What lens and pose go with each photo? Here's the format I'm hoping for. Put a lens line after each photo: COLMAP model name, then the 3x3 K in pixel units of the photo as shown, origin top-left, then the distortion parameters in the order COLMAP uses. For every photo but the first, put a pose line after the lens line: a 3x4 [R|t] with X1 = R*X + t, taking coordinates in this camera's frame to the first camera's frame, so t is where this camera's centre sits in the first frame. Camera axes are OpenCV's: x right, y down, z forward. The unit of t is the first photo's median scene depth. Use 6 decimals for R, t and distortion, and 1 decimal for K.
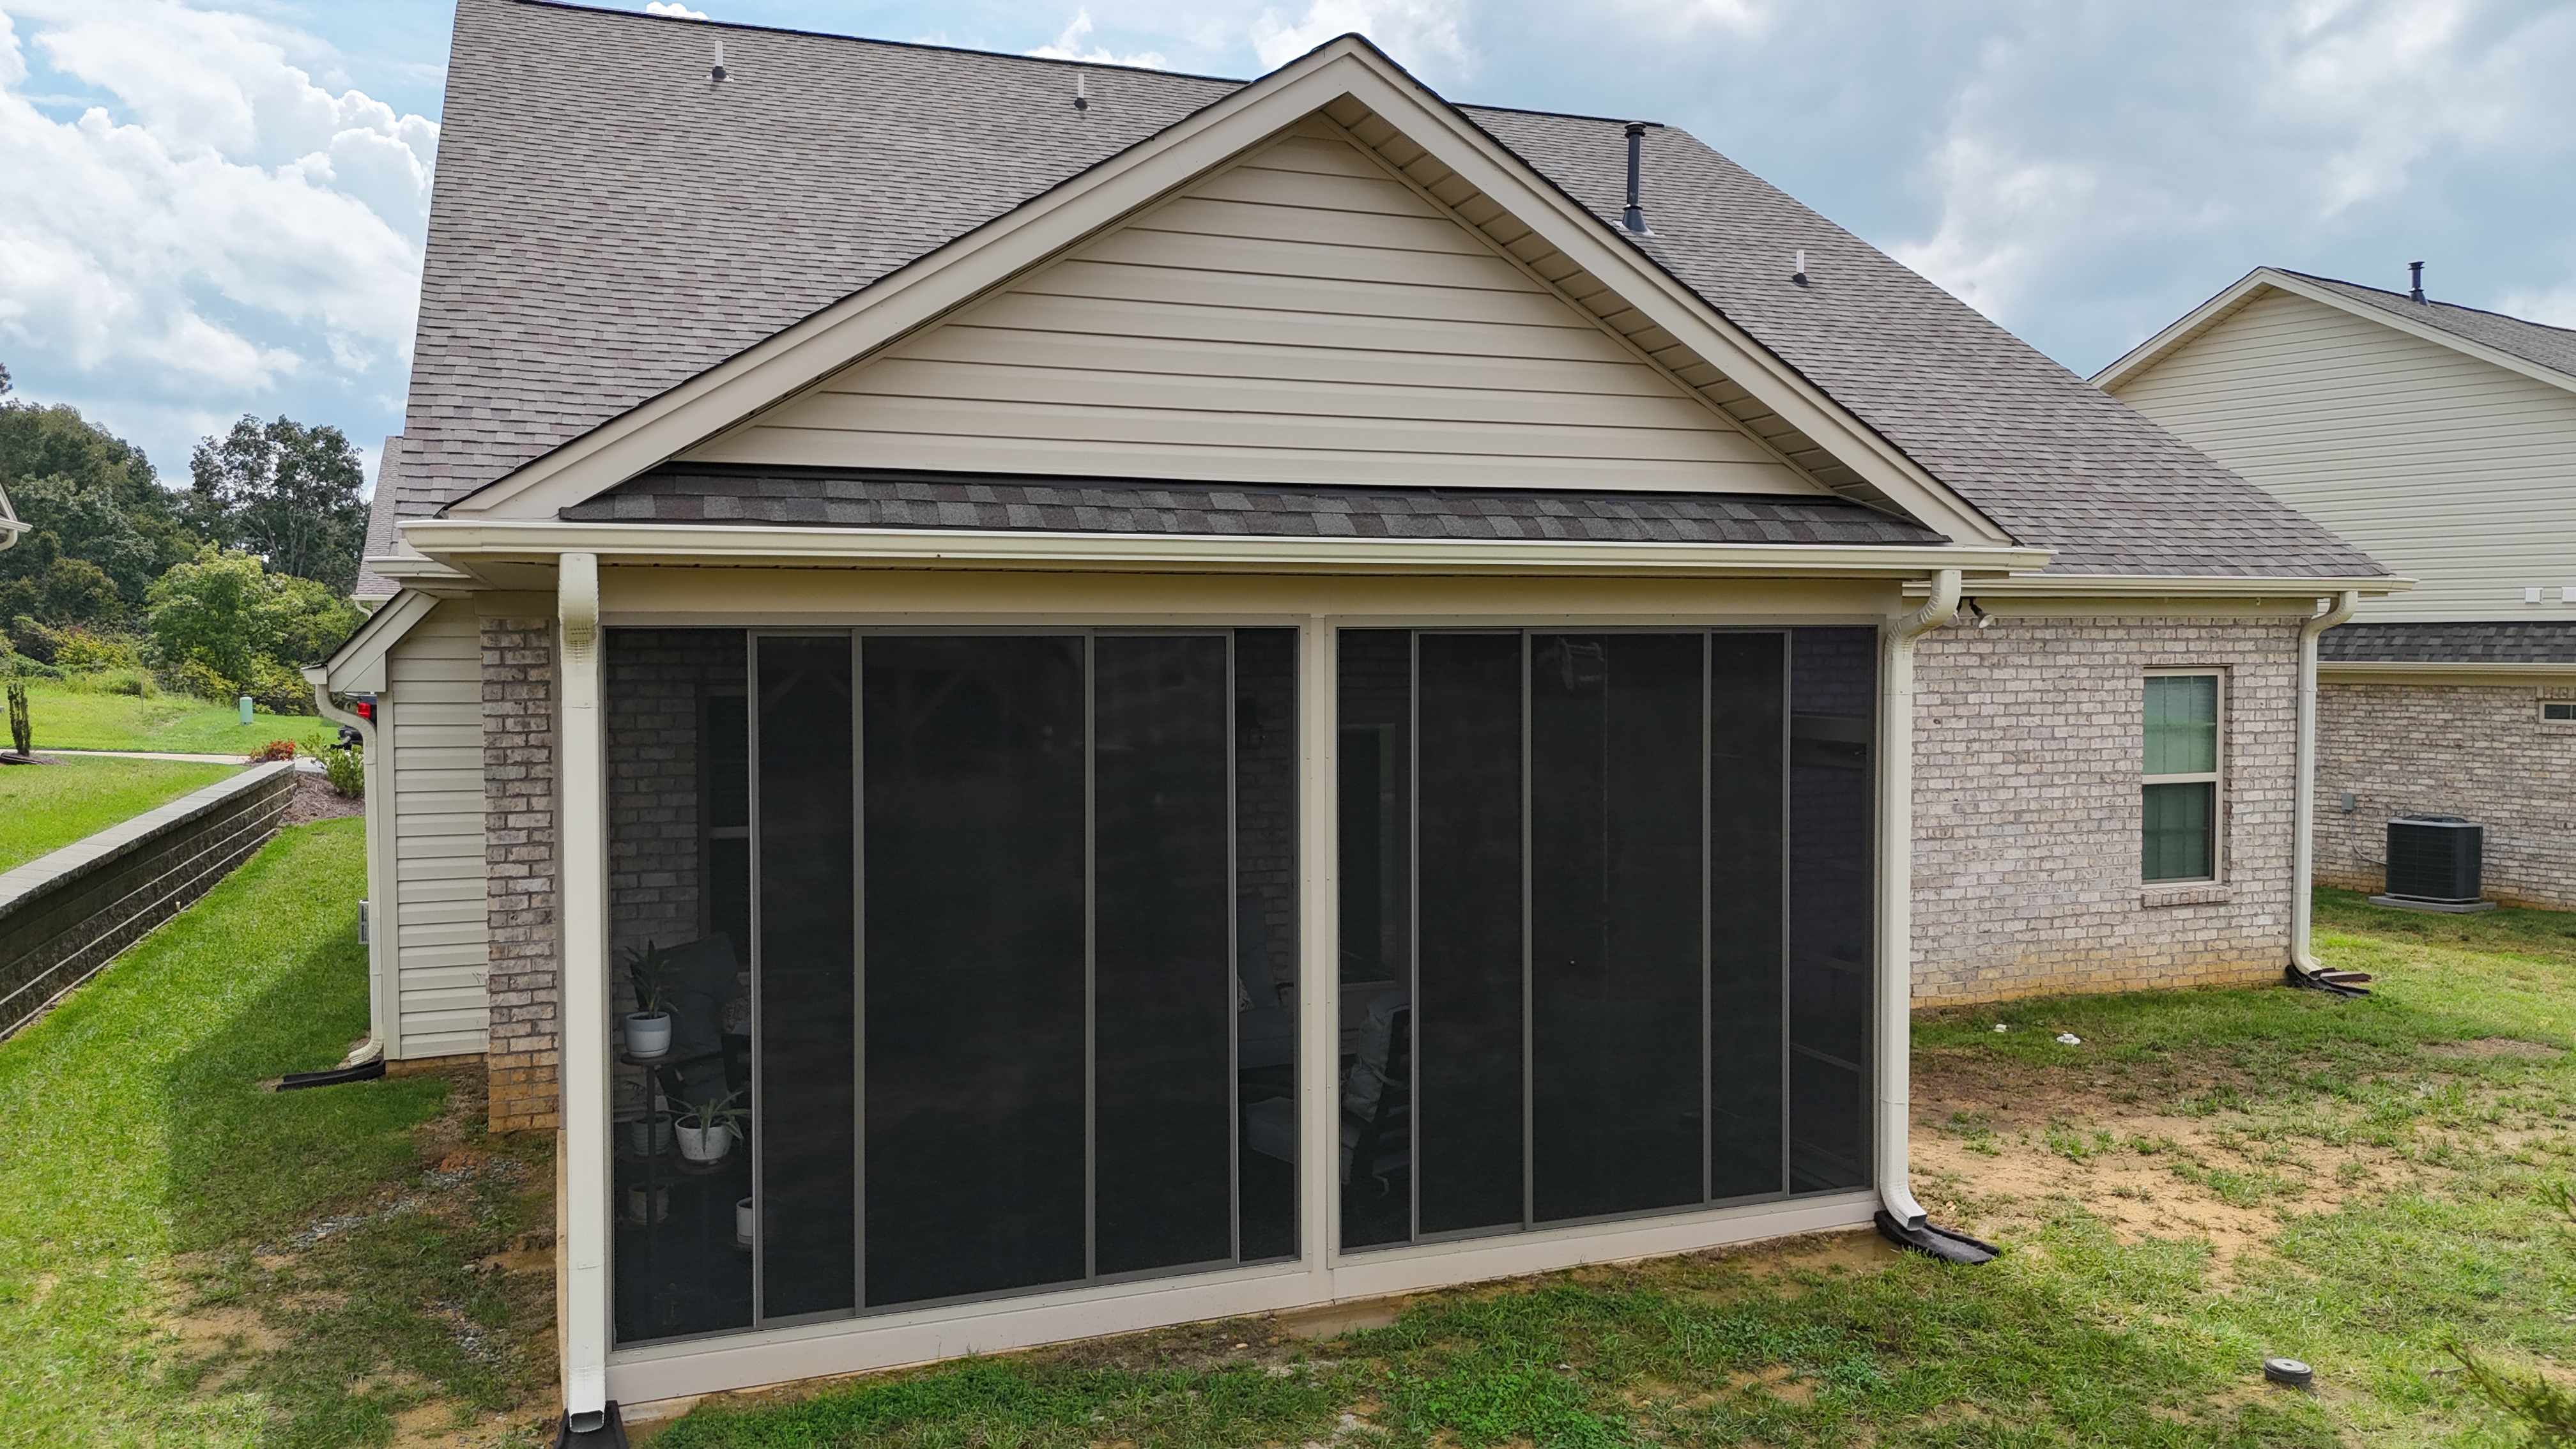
lens RADIAL K [[1923.1, 0, 1281.4], [0, 1923.1, 719.0], [0, 0, 1]] dist [0.001843, -0.000431]
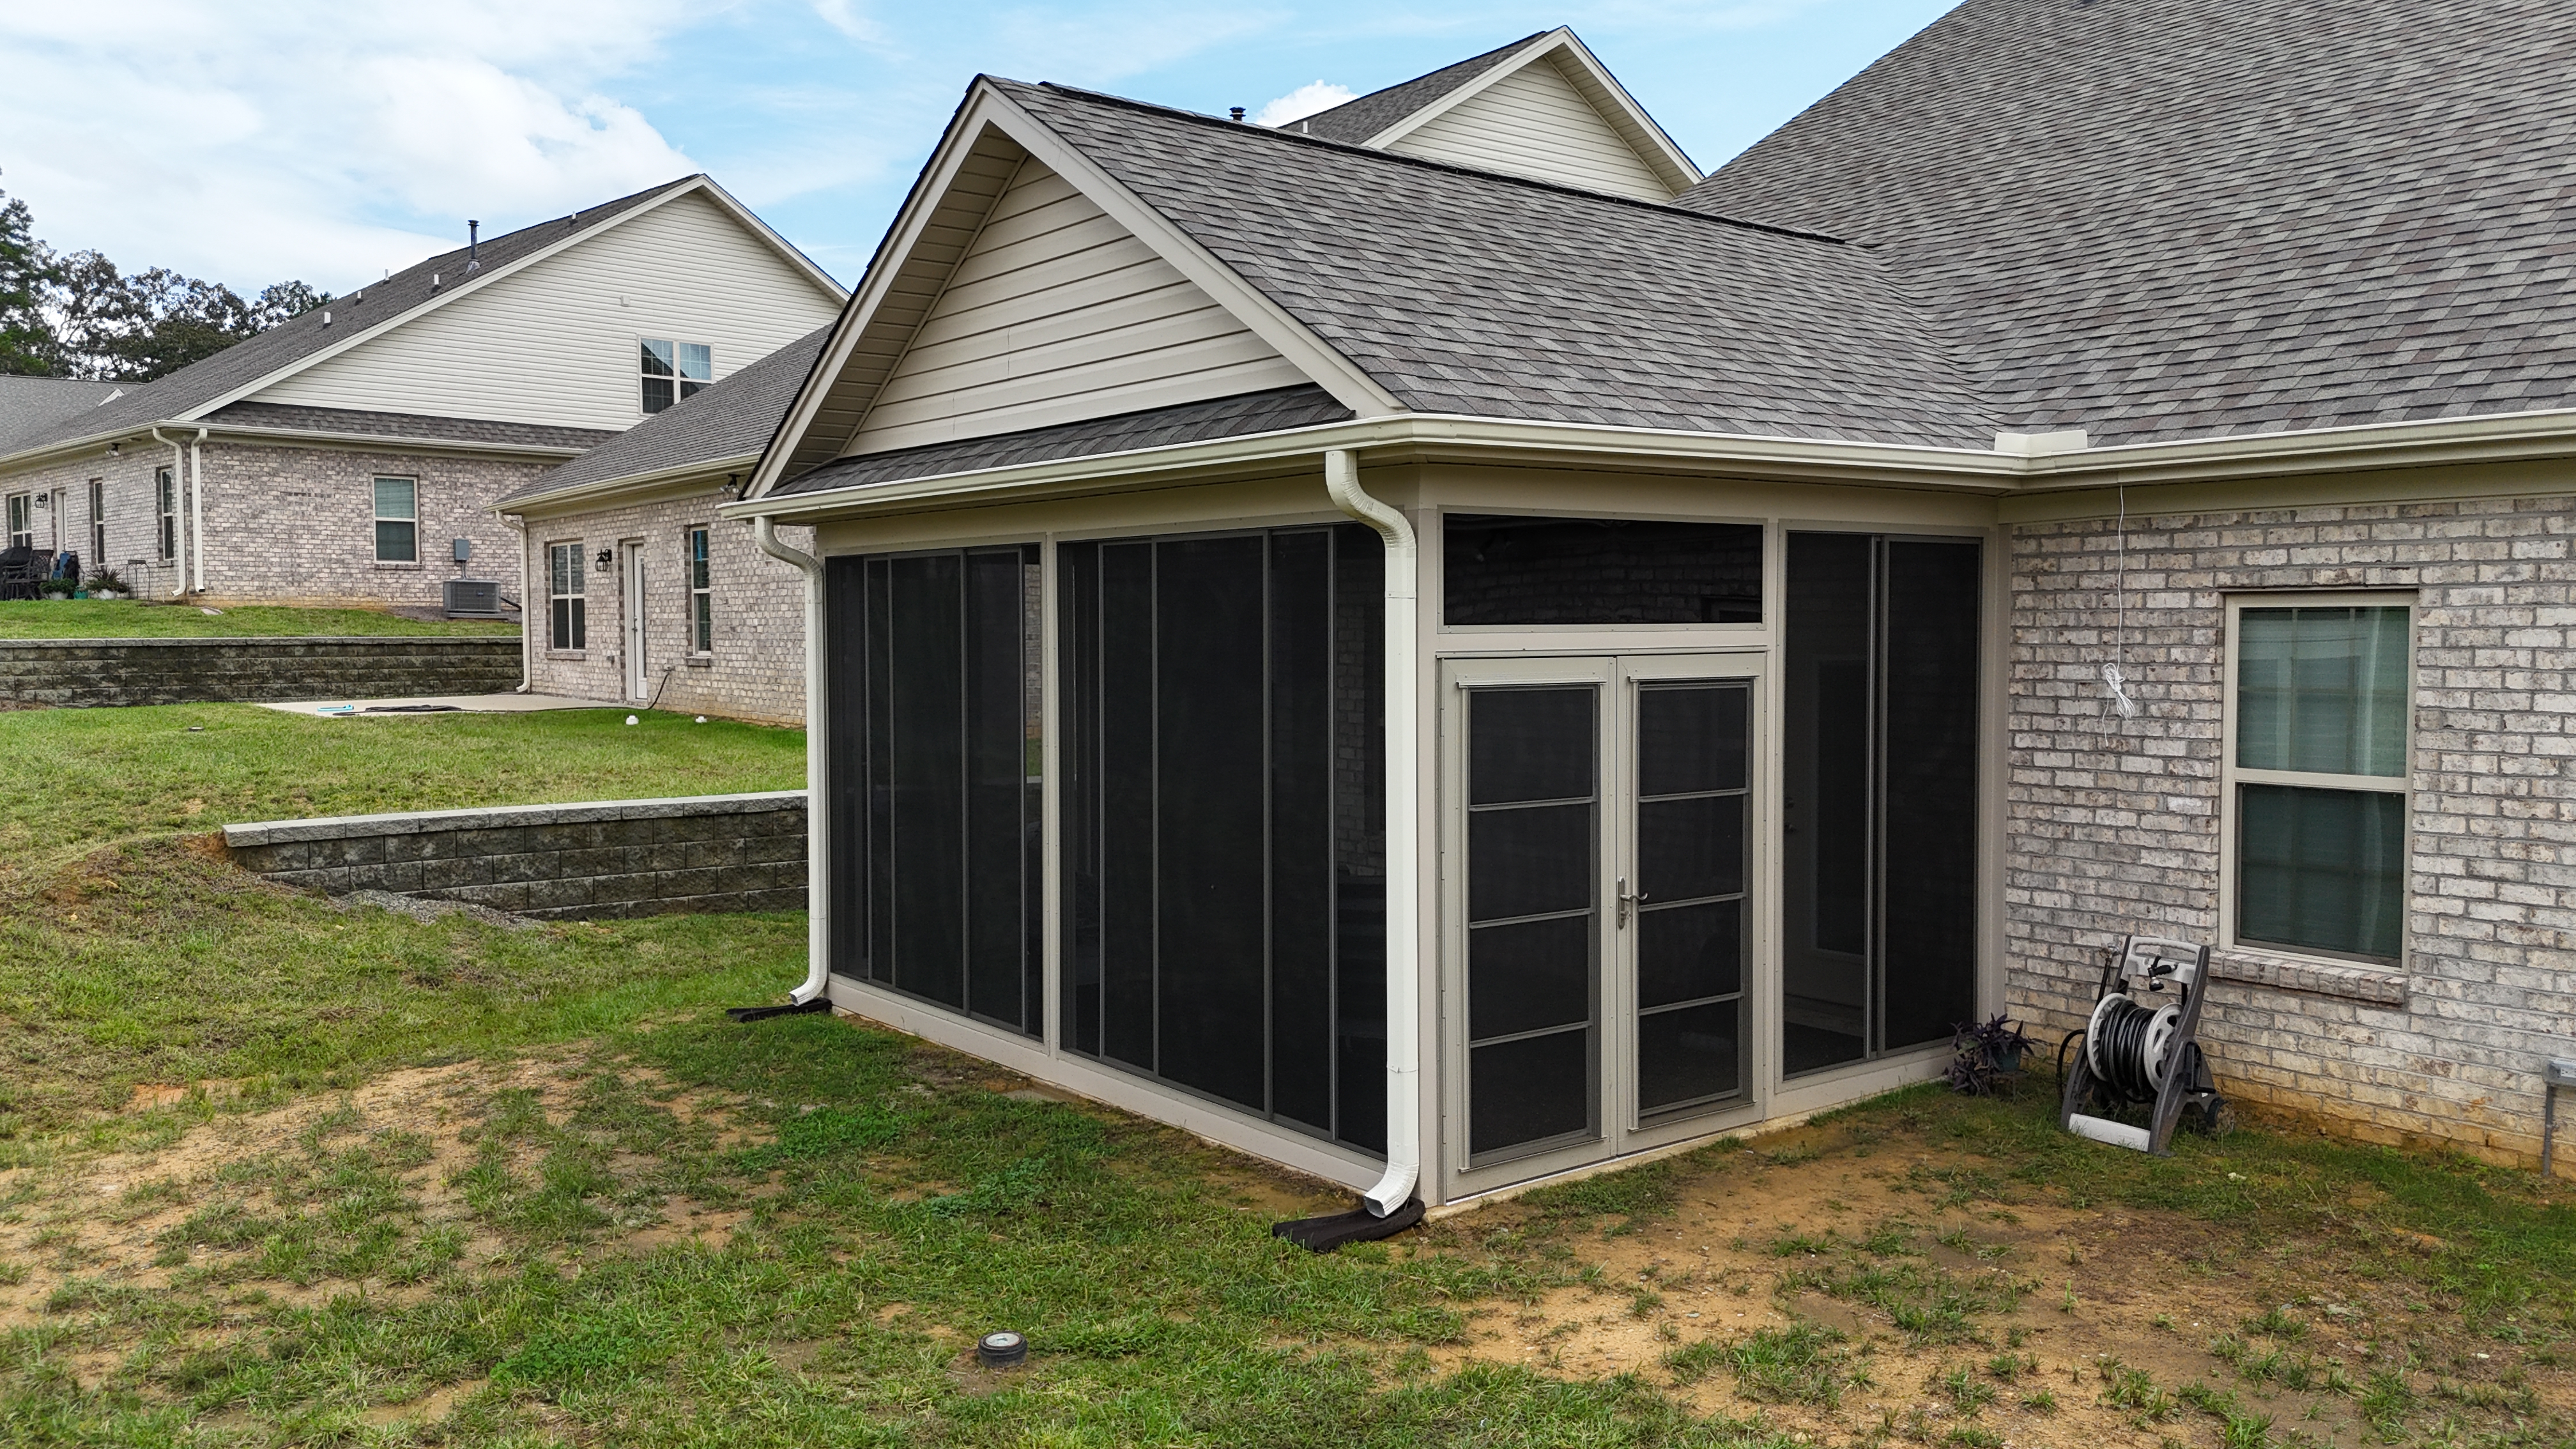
lens RADIAL K [[1923.1, 0, 1279.8], [0, 1923.1, 724.3], [0, 0, 1]] dist [0.001843, -0.000431]
pose [[0.298354, 0.059398, -0.952605, 1.159514], [-0.038383, 0.998001, 0.050207, 0.003283], [0.953683, 0.021585, 0.300037, 0.714980]]
